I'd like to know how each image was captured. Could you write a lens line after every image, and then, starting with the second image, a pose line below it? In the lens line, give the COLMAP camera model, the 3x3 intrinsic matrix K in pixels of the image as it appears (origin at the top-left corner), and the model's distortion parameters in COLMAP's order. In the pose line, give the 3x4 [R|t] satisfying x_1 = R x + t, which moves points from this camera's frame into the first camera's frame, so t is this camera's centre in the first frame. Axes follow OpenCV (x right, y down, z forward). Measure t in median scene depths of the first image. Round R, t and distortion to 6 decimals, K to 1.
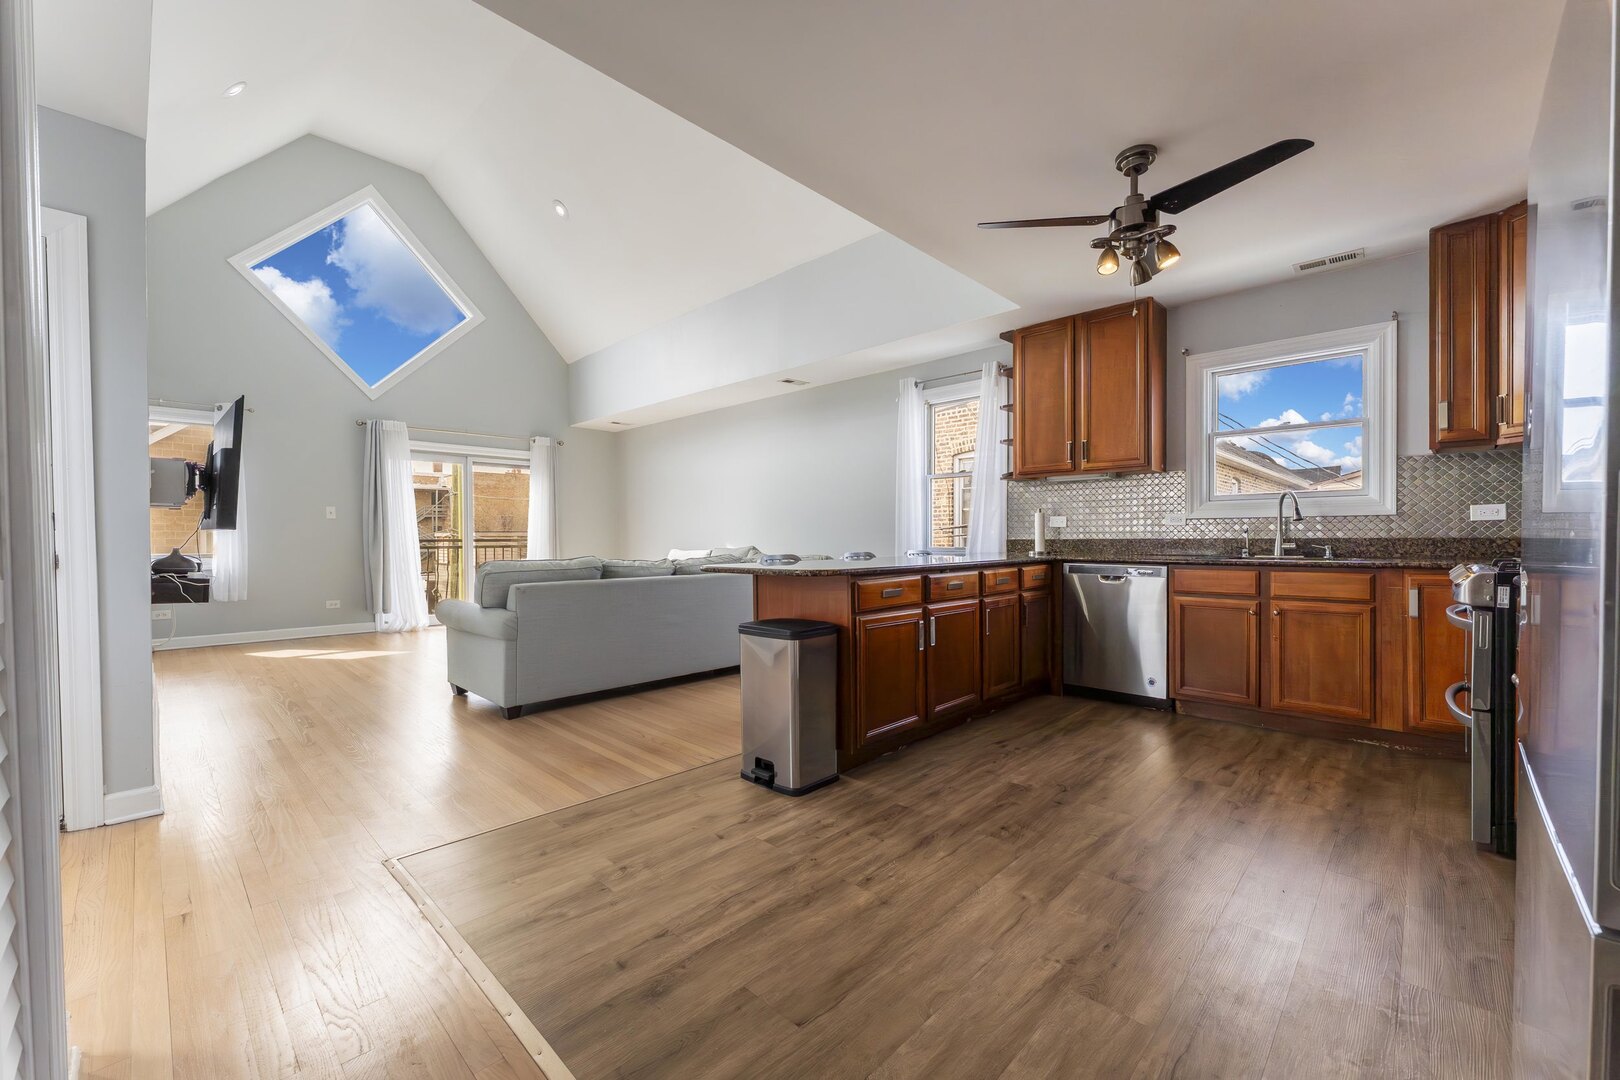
lens RADIAL K [[644.5, 0, 808.6], [0, 644.5, 544.9], [0, 0, 1]] dist [0.001005, 0.000172]
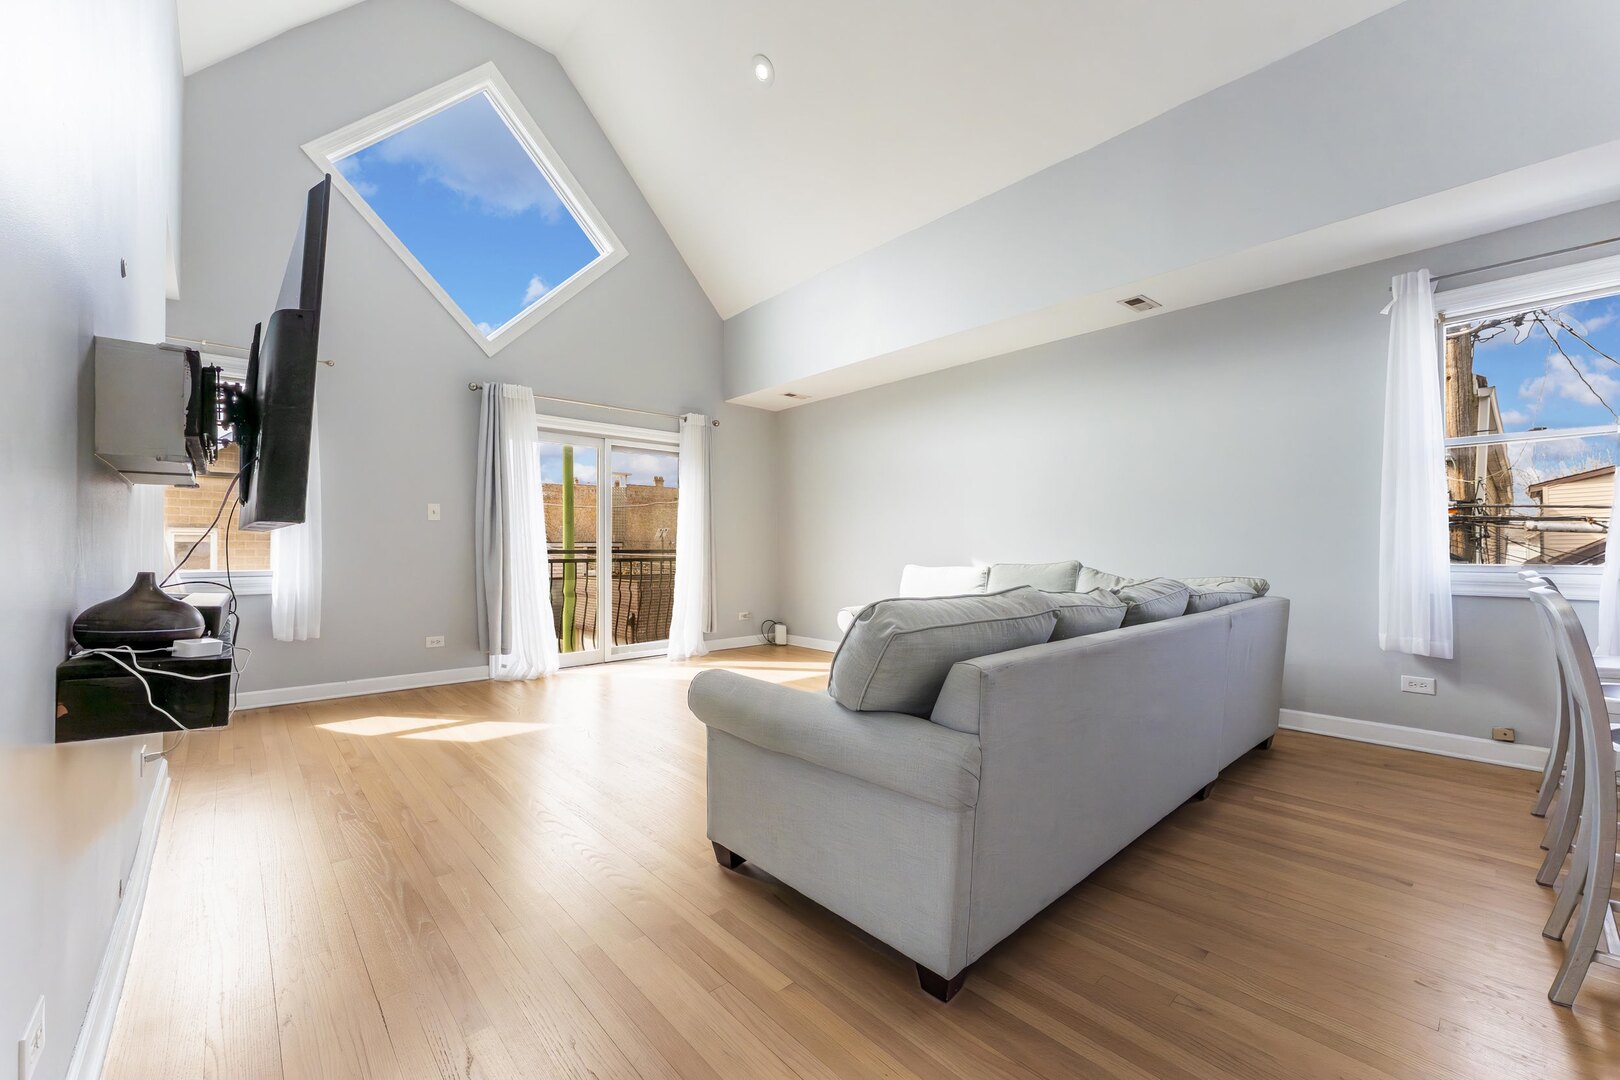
lens RADIAL K [[644.5, 0, 810.3], [0, 644.5, 541.8], [0, 0, 1]] dist [0.001005, 0.000172]
pose [[0.998037, -0.000473, -0.062621, -0.279421], [-0.000955, 0.999740, -0.022766, -0.001951], [0.062616, 0.022781, 0.997778, 0.315343]]
